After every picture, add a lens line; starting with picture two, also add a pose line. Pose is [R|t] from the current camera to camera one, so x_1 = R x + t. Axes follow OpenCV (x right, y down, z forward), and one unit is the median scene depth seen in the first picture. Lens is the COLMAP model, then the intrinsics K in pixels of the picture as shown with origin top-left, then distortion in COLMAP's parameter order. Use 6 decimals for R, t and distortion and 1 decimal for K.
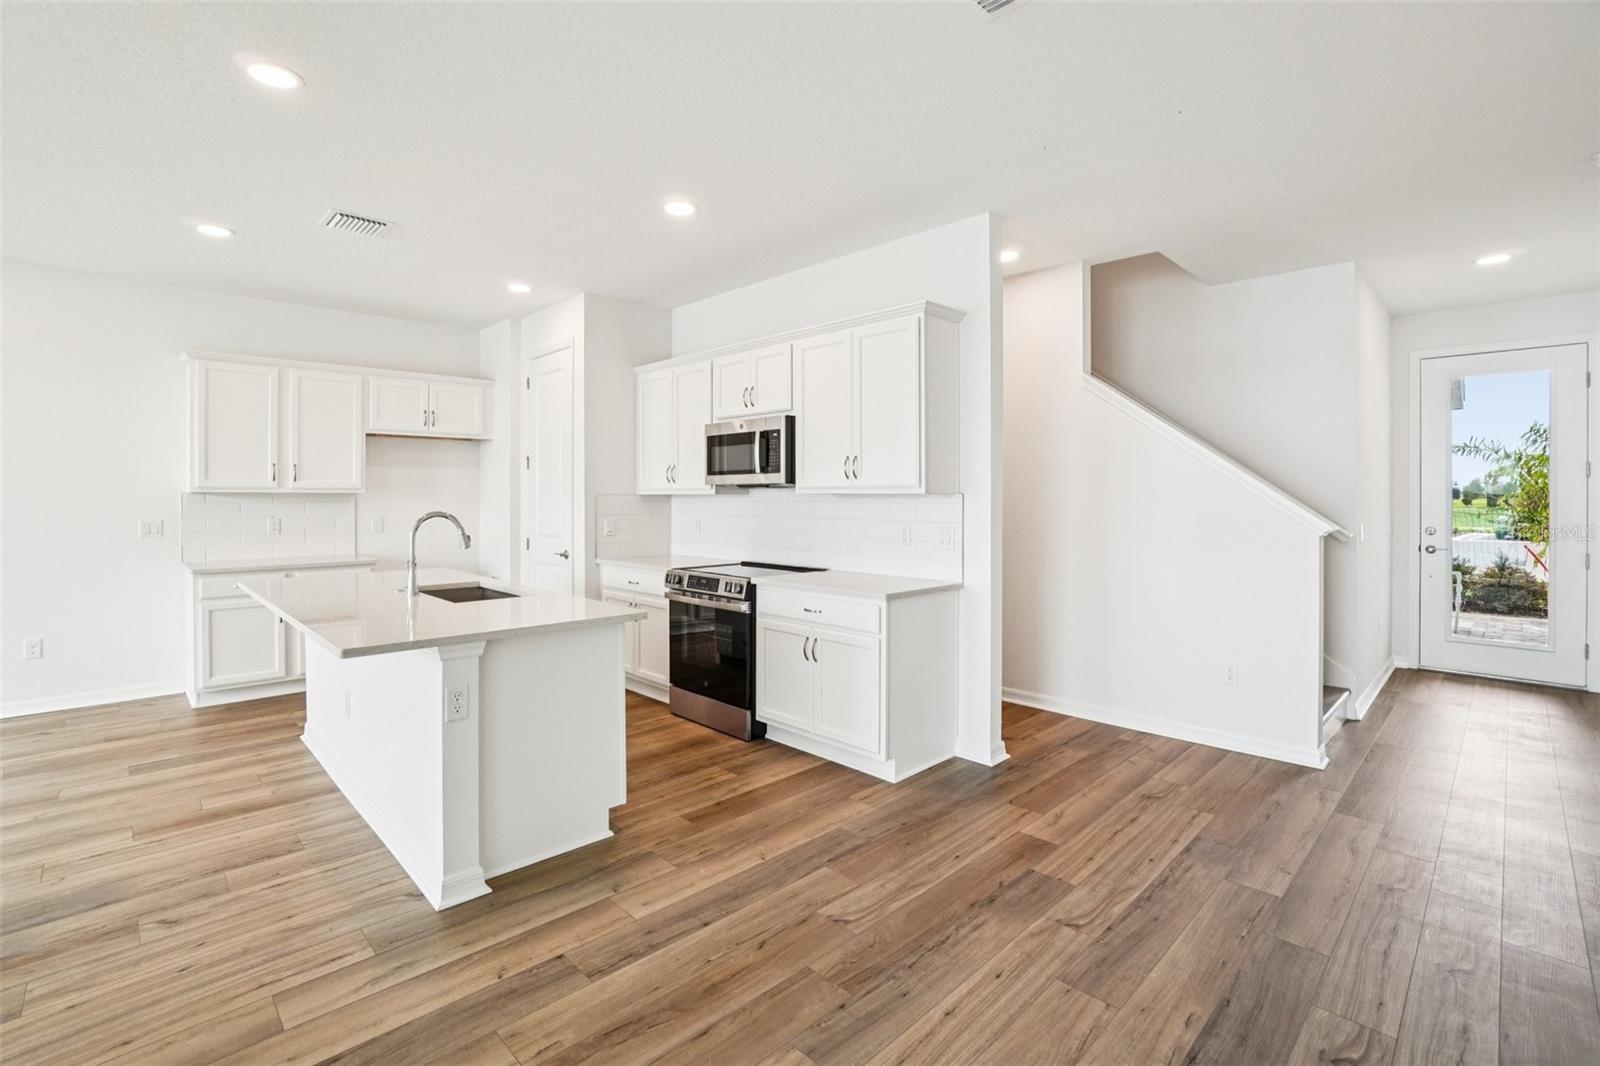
lens RADIAL K [[735.1, 0, 794.2], [0, 735.1, 507.1], [0, 0, 1]] dist [-0.059596, 0.020647]
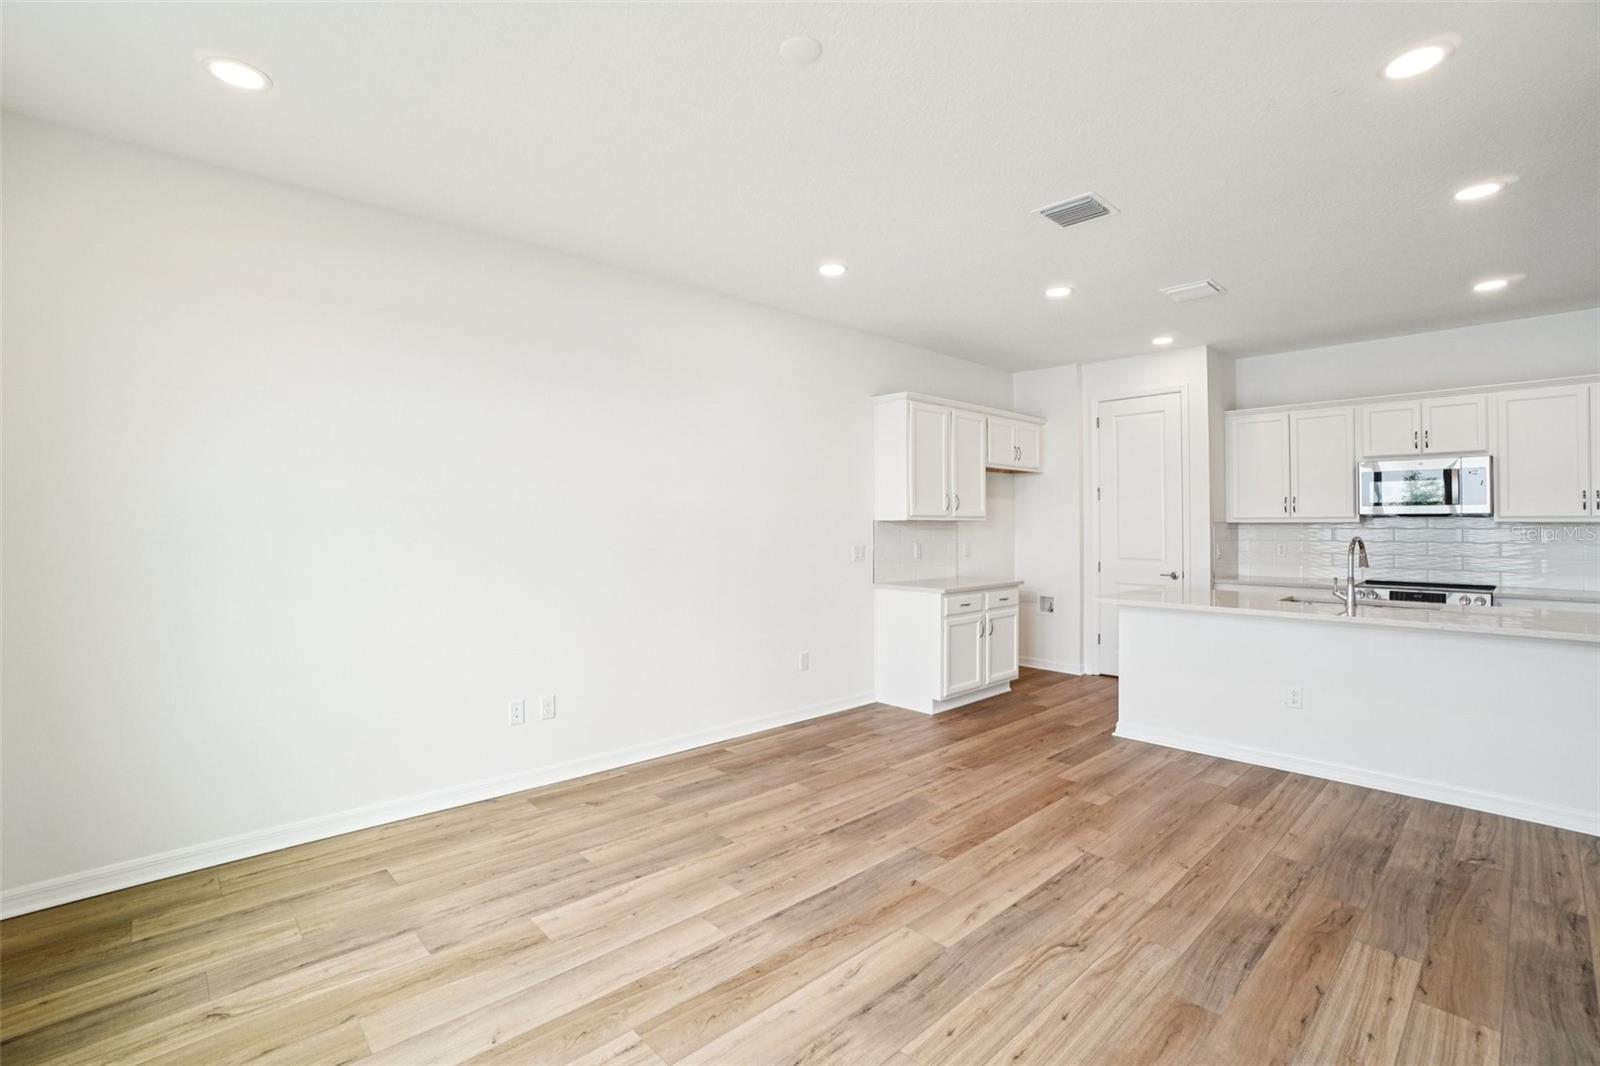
lens RADIAL K [[735.1, 0, 785.8], [0, 735.1, 499.9], [0, 0, 1]] dist [-0.059596, 0.020647]
pose [[0.999647, 0.000814, -0.026542, -1.208431], [-0.002116, 0.998793, -0.049064, 0.006079], [0.026470, 0.049102, 0.998443, -0.185446]]
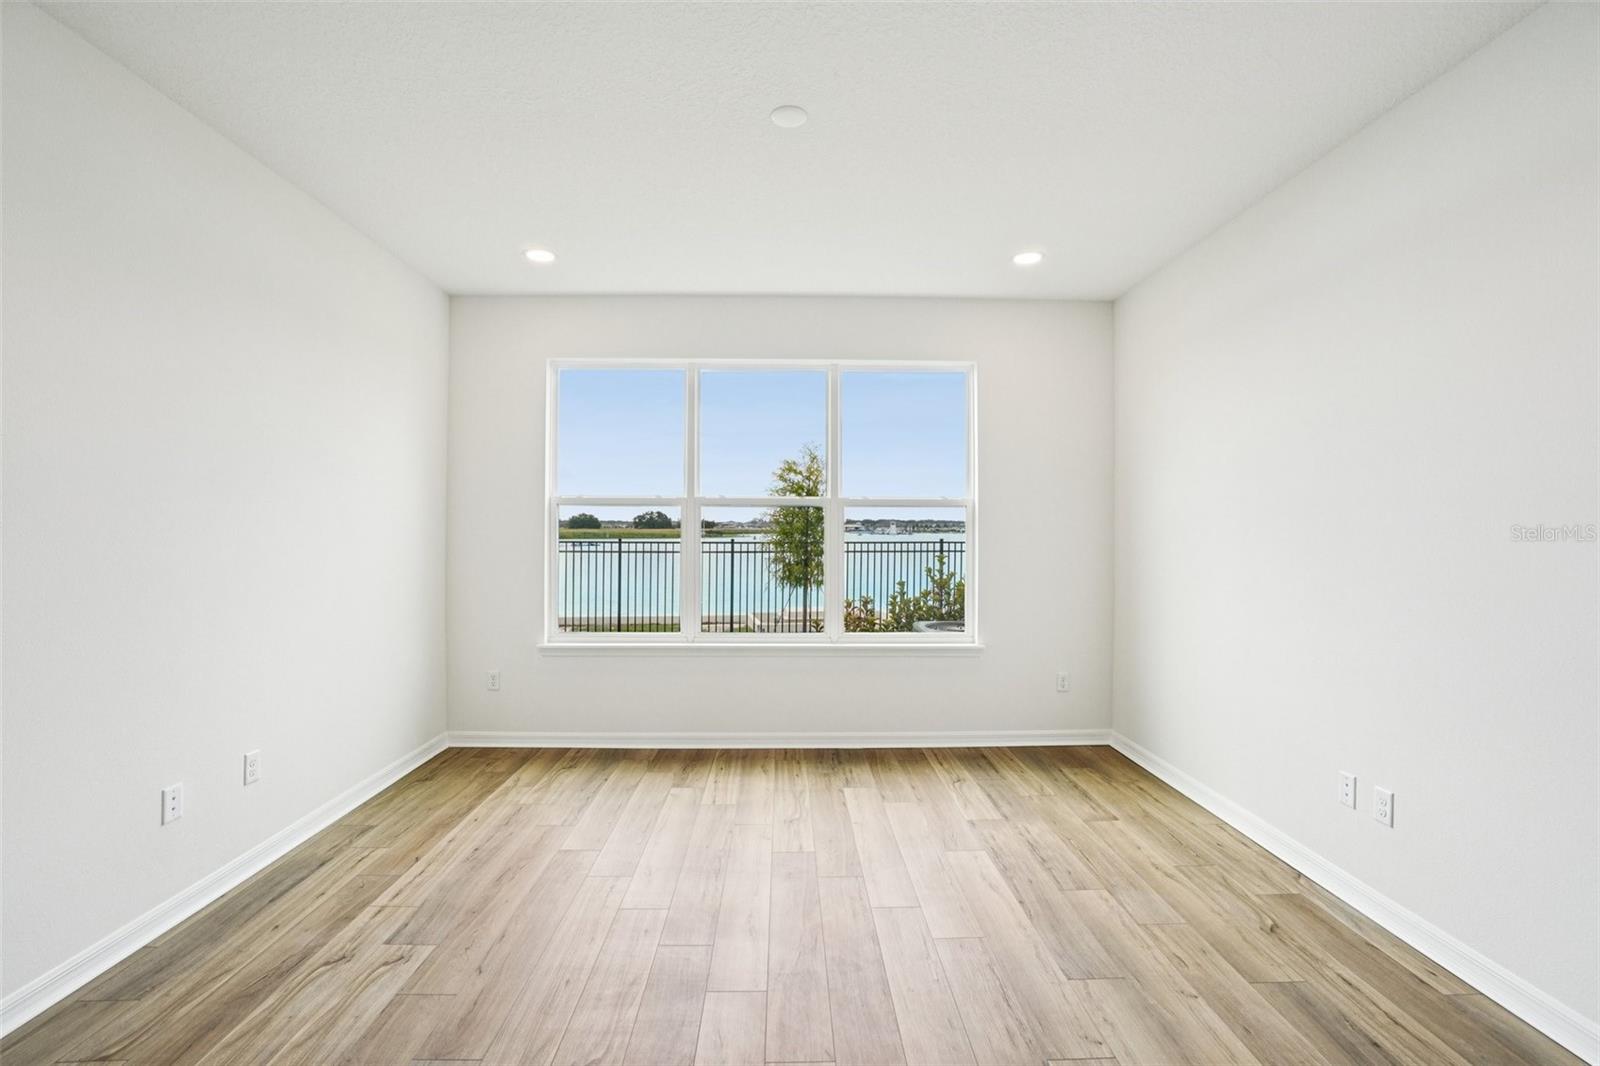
lens RADIAL K [[735.1, 0, 801.9], [0, 735.1, 524.2], [0, 0, 1]] dist [-0.059596, 0.020647]
pose [[-0.677264, -0.005392, -0.735720, -0.744012], [-0.017245, 0.999815, 0.008547, -0.009337], [0.735538, 0.018476, -0.677232, 0.831777]]
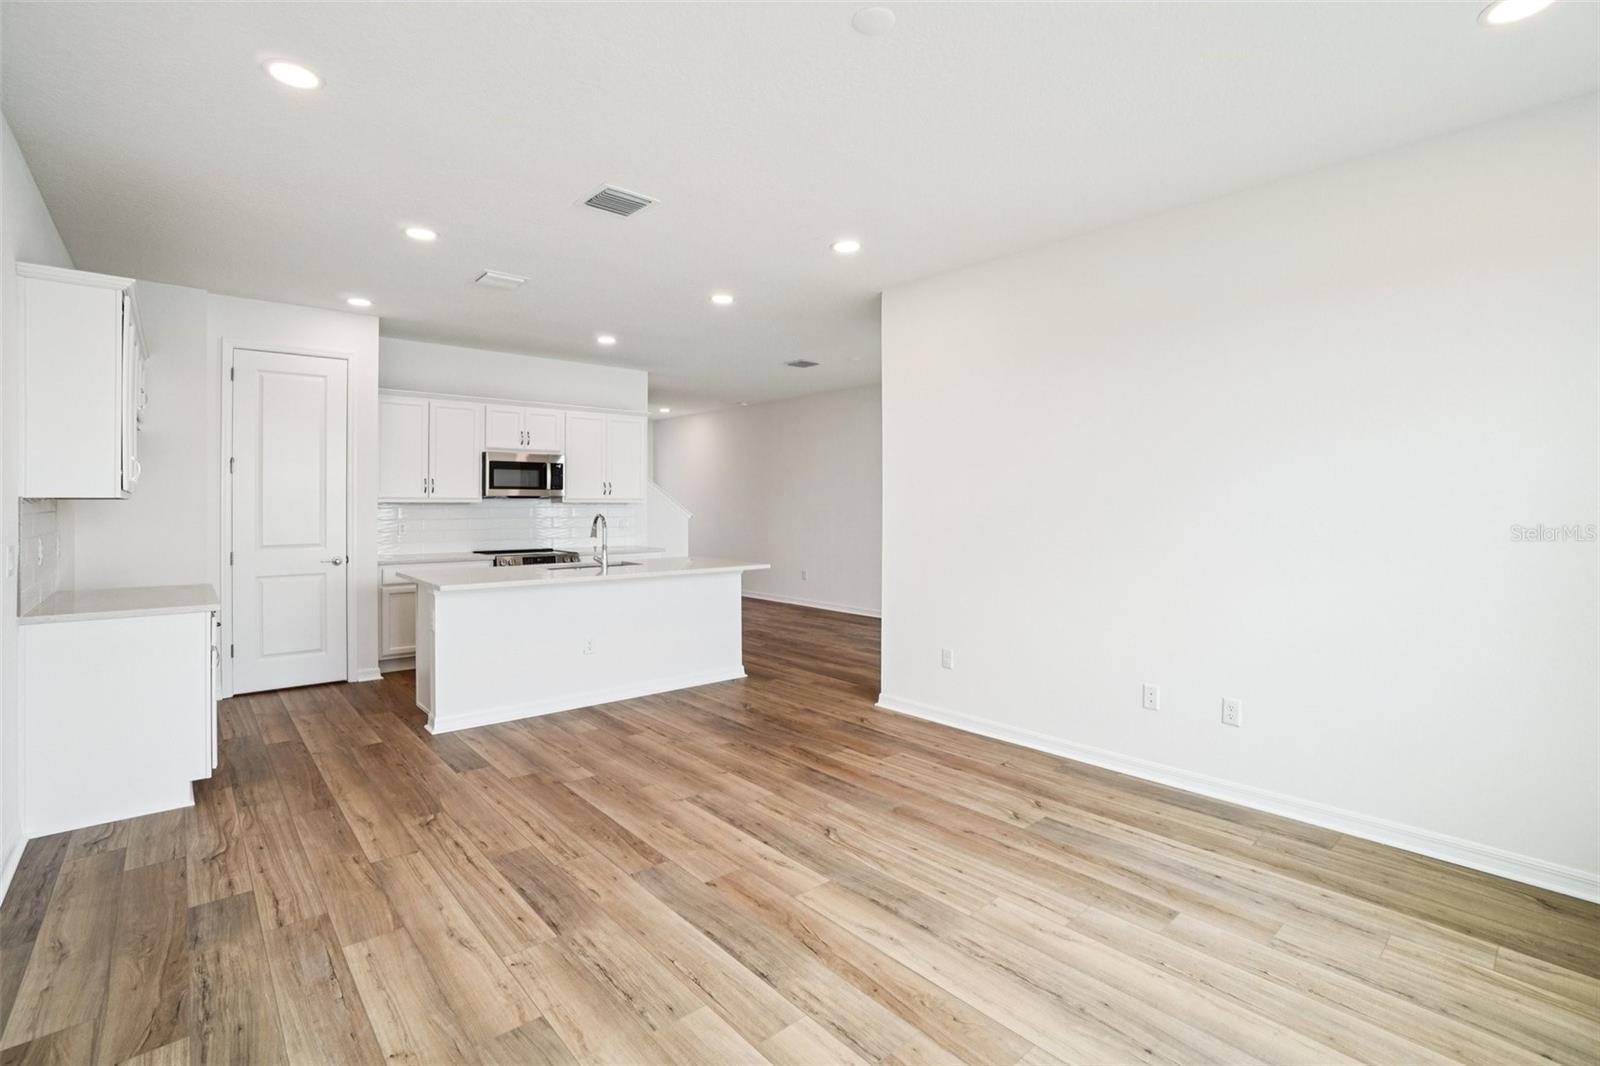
lens RADIAL K [[735.1, 0, 812.1], [0, 735.1, 490.0], [0, 0, 1]] dist [-0.059596, 0.020647]
pose [[0.034910, 0.017928, 0.999230, -1.768781], [0.016822, 0.999687, -0.018524, -0.006336], [-0.999249, 0.017455, 0.034597, 0.411632]]
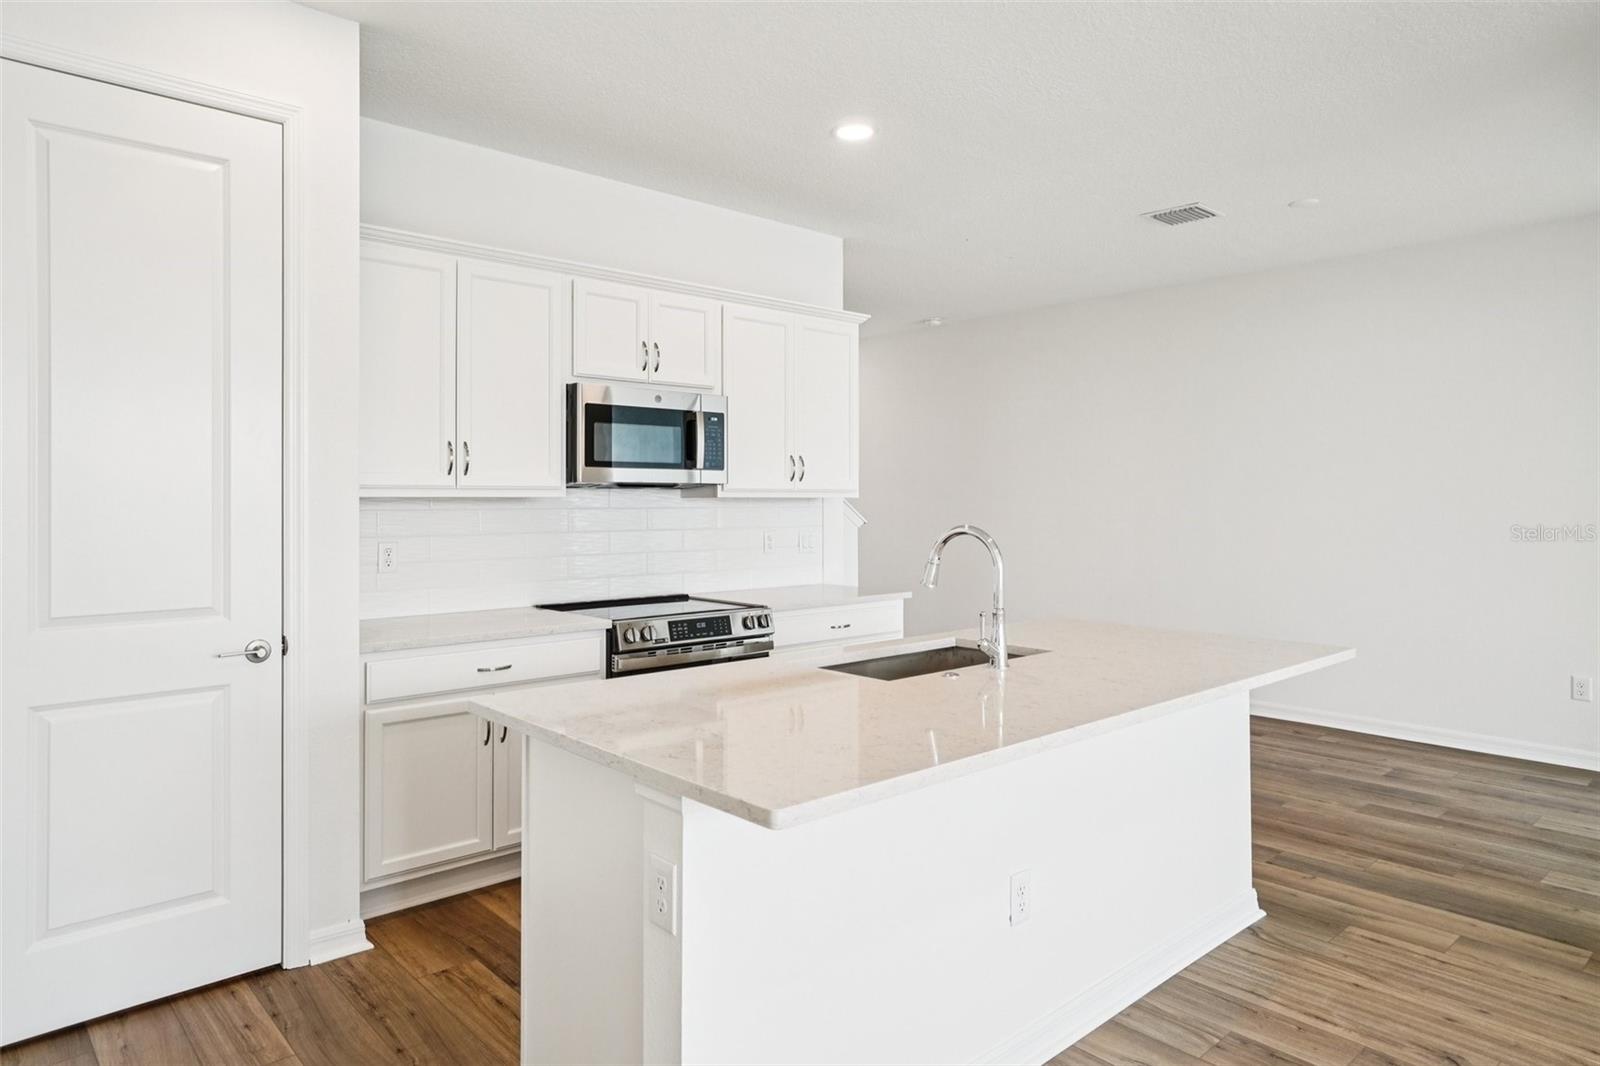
lens RADIAL K [[985.6, 0, 818.0], [0, 985.6, 485.5], [0, 0, 1]] dist [-0.003881, 0.014678]
pose [[0.019223, 0.015980, 0.999688, -1.132409], [0.017654, 0.999711, -0.016320, -0.012276], [-0.999659, 0.017962, 0.018935, 0.948890]]
